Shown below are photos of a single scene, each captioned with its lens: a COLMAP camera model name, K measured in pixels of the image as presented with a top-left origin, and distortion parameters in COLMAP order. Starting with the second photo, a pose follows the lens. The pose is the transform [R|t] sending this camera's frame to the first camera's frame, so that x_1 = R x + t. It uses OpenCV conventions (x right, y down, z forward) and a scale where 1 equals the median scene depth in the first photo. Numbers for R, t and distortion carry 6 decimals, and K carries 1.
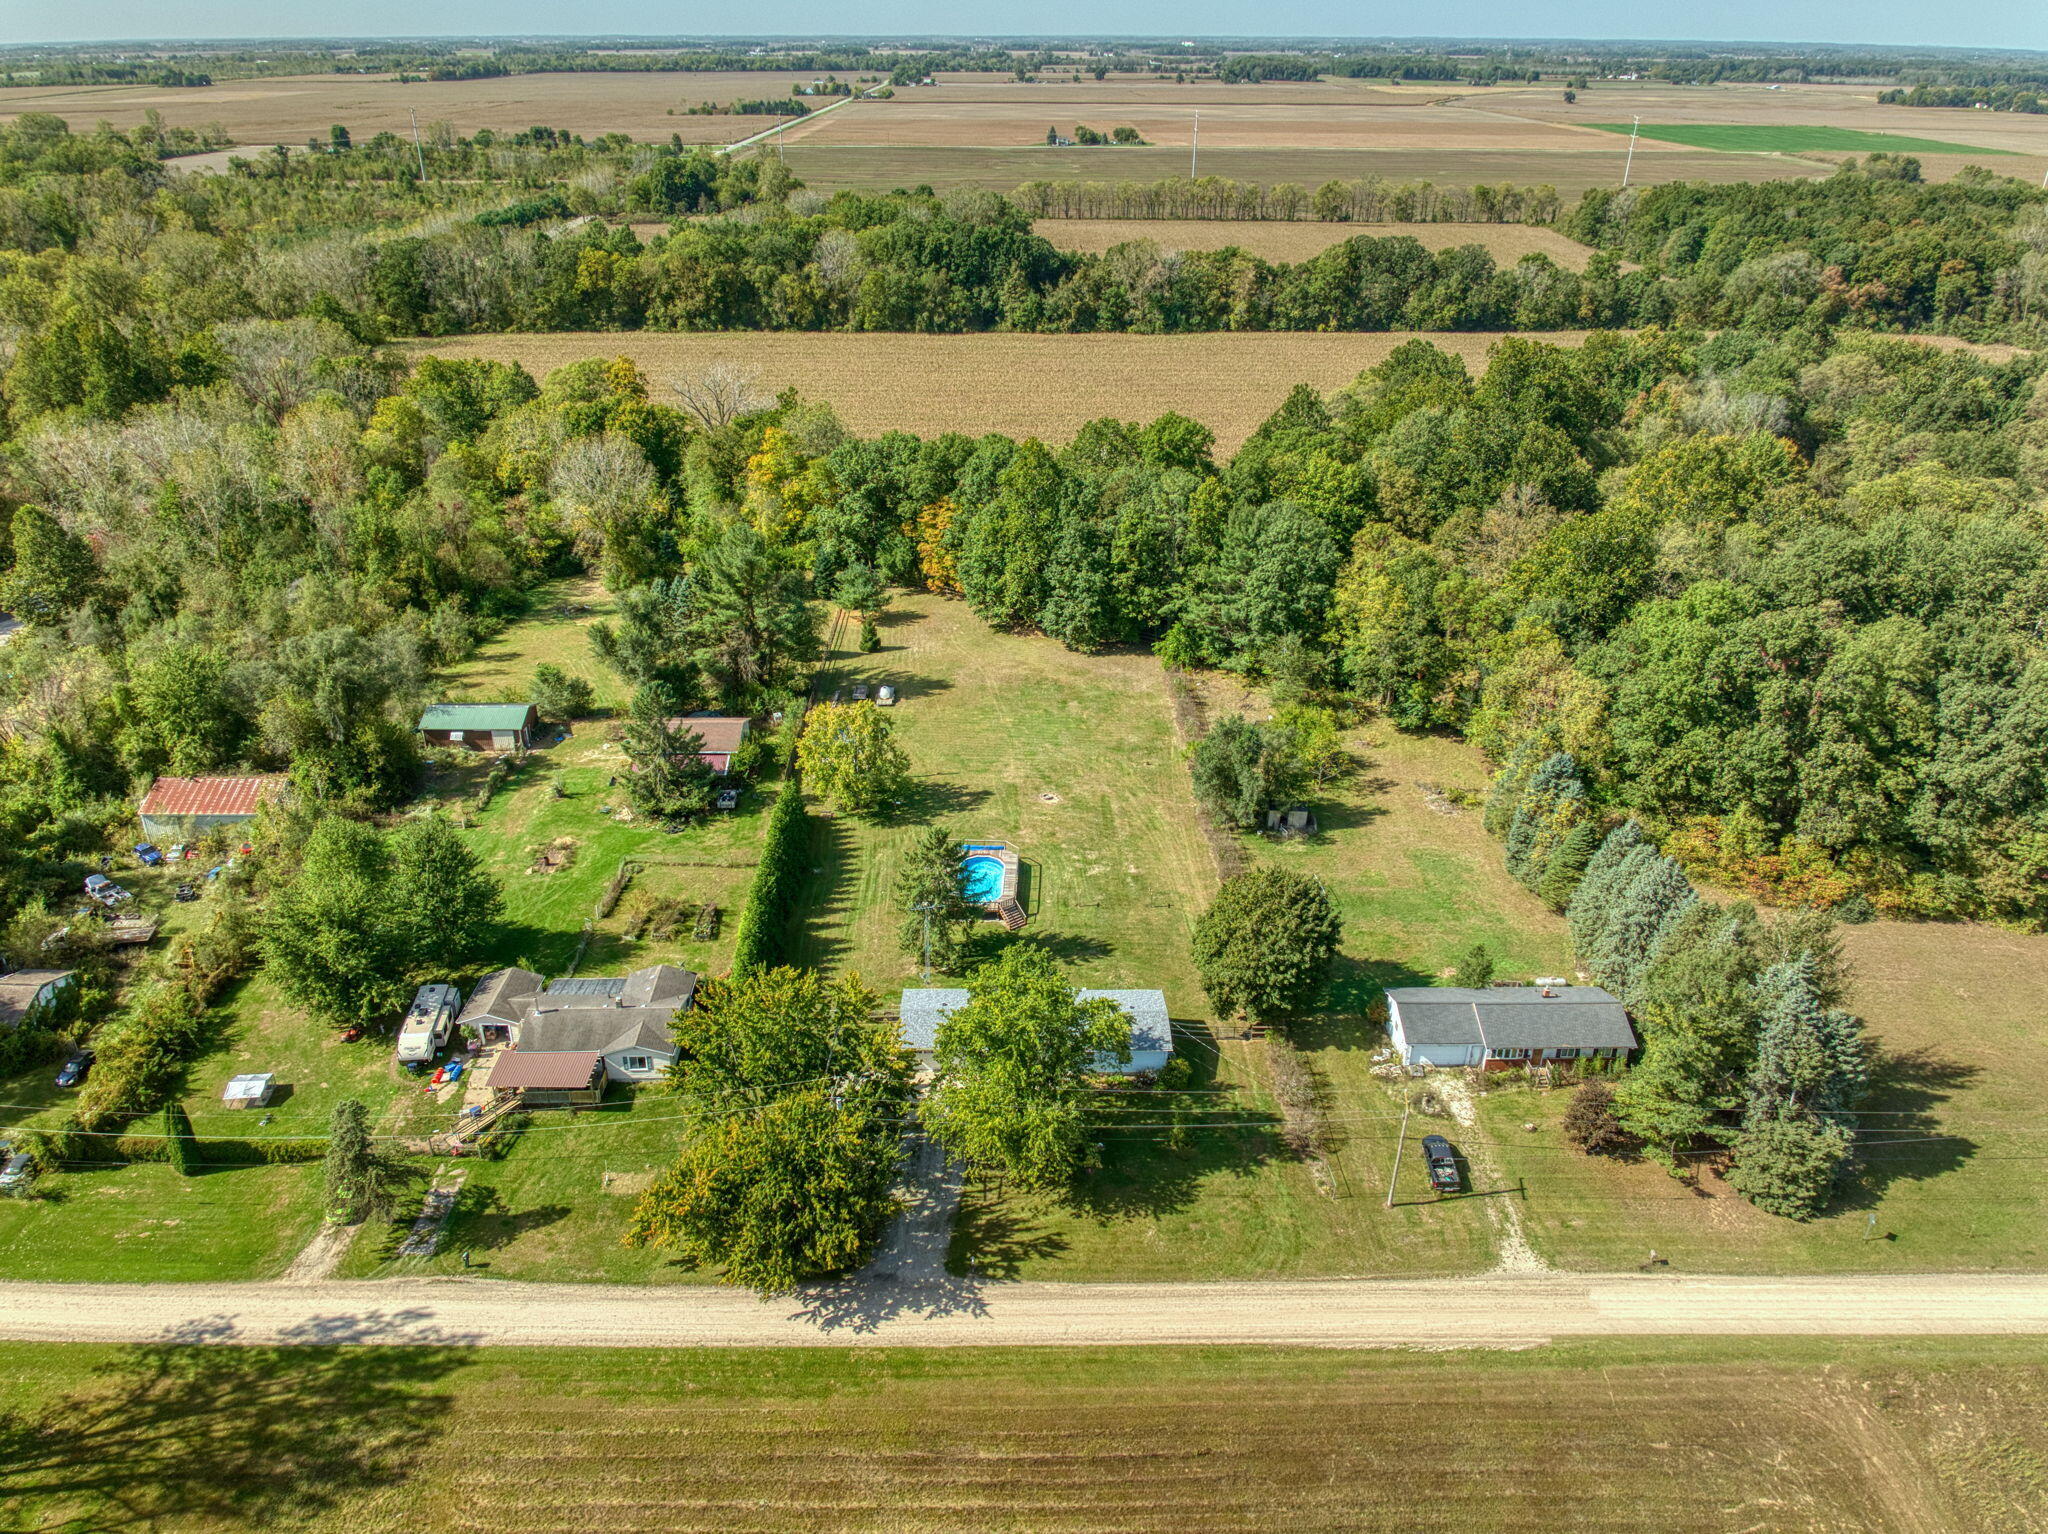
lens RADIAL K [[1414.9, 0, 1020.7], [0, 1414.9, 743.2], [0, 0, 1]] dist [0.032792, -0.071815]
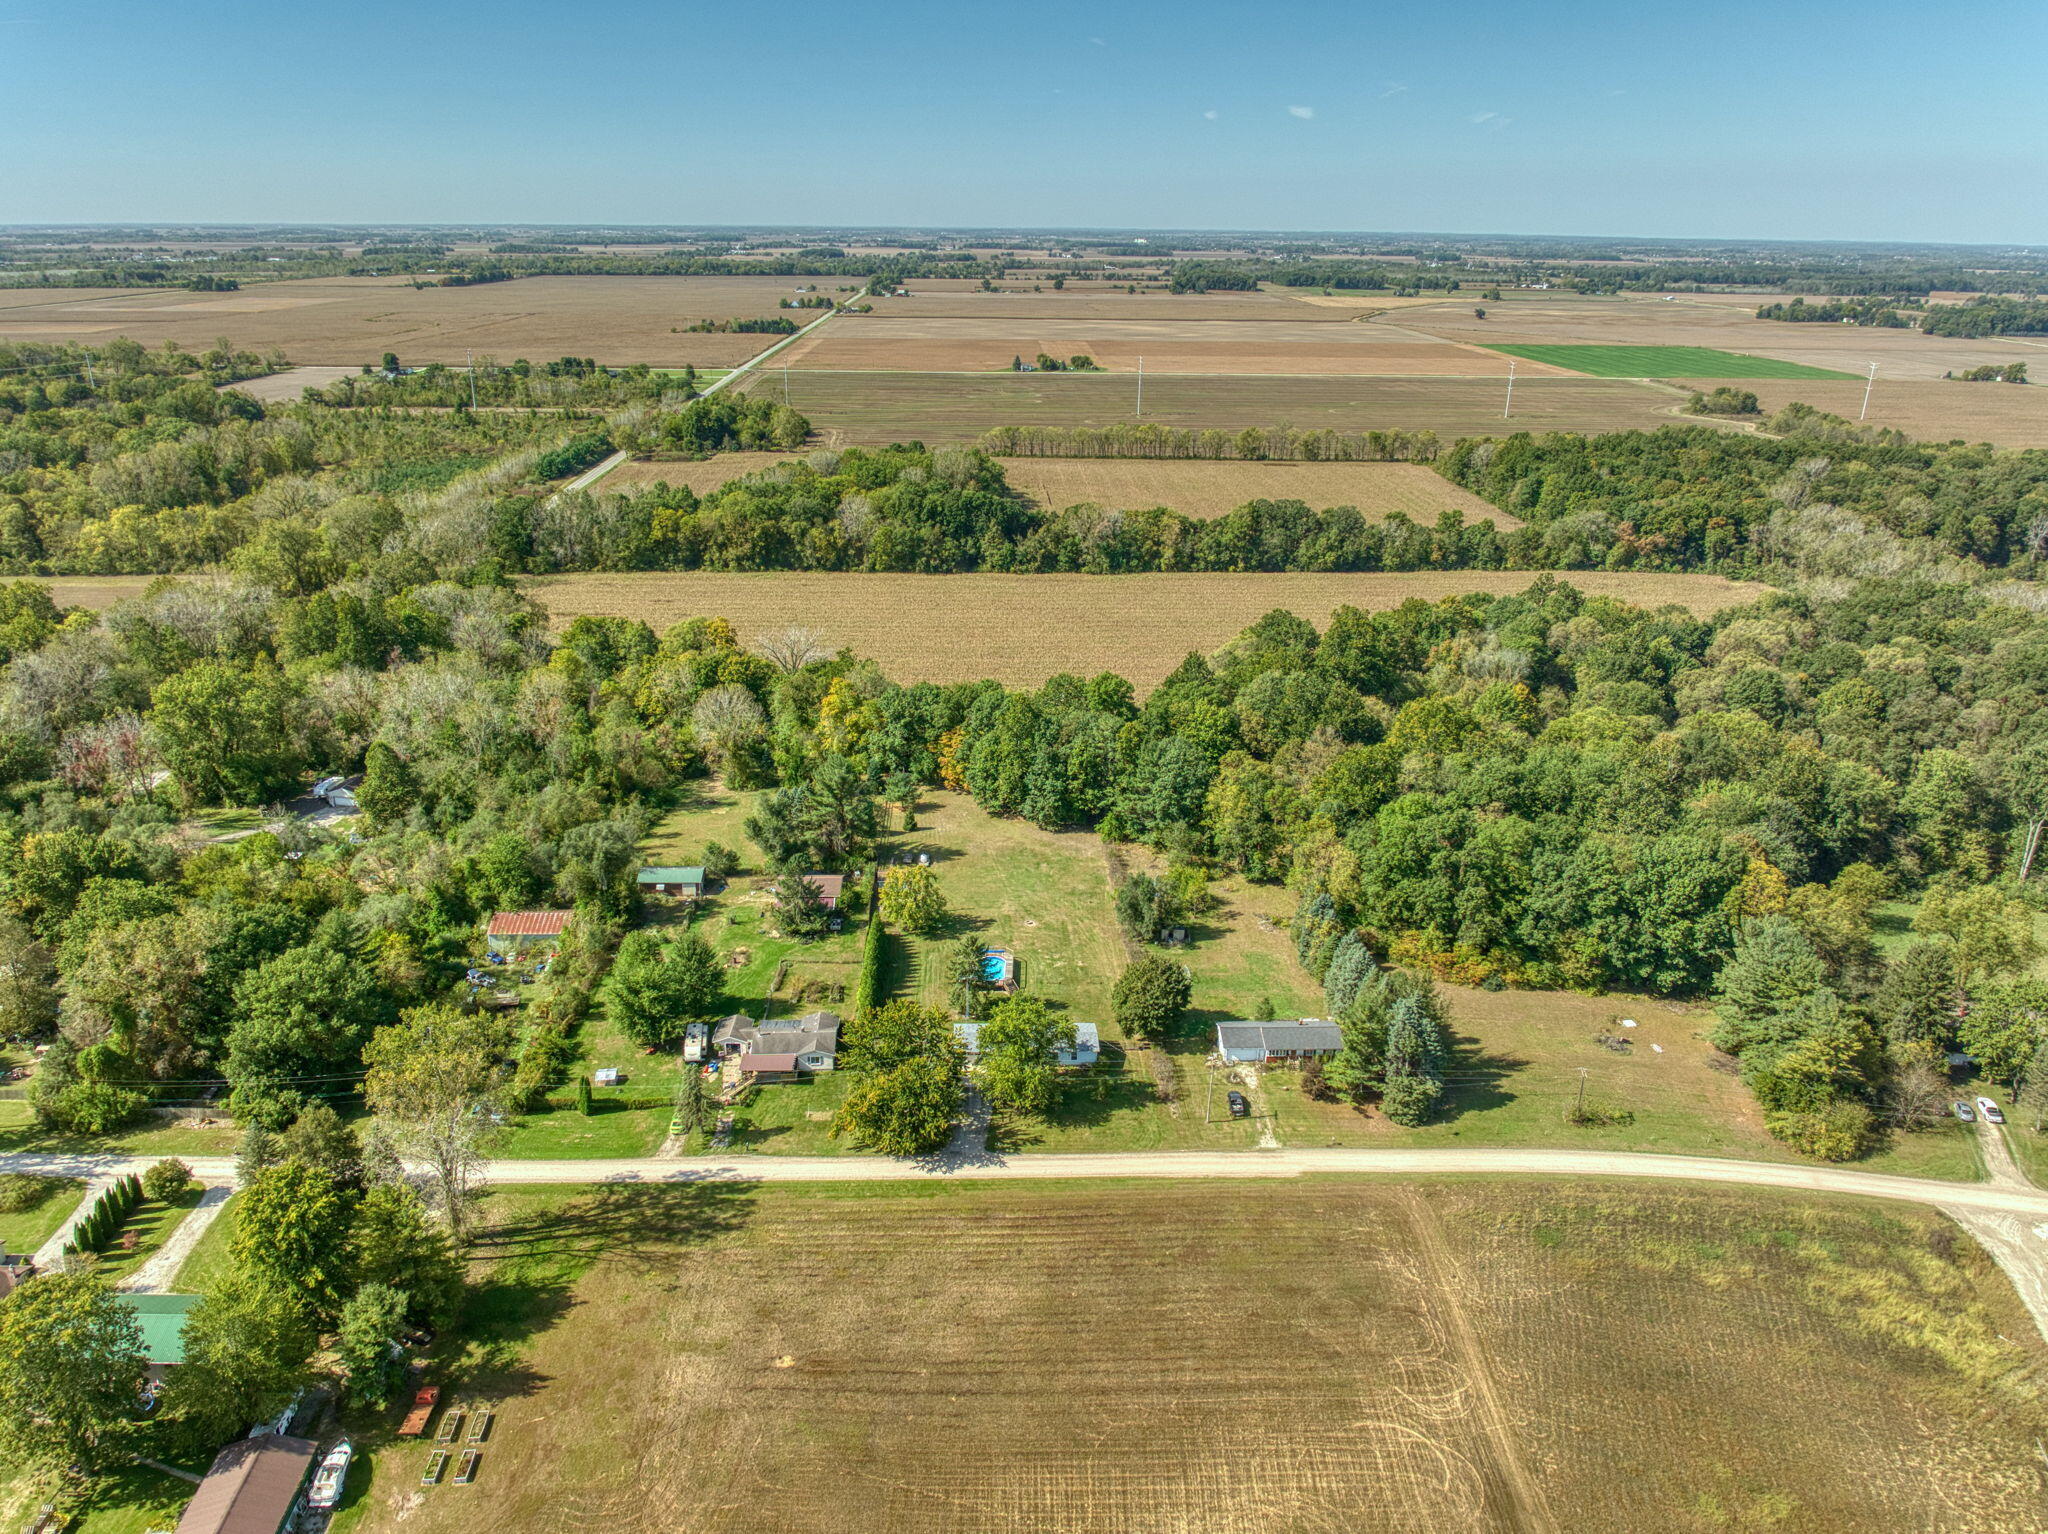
lens RADIAL K [[1414.9, 0, 1020.7], [0, 1414.9, 743.2], [0, 0, 1]] dist [0.032792, -0.071815]
pose [[0.999661, -0.001284, 0.026016, -0.033148], [0.004127, 0.993977, -0.109510, 0.010722], [-0.025718, 0.109580, 0.993645, -0.650603]]
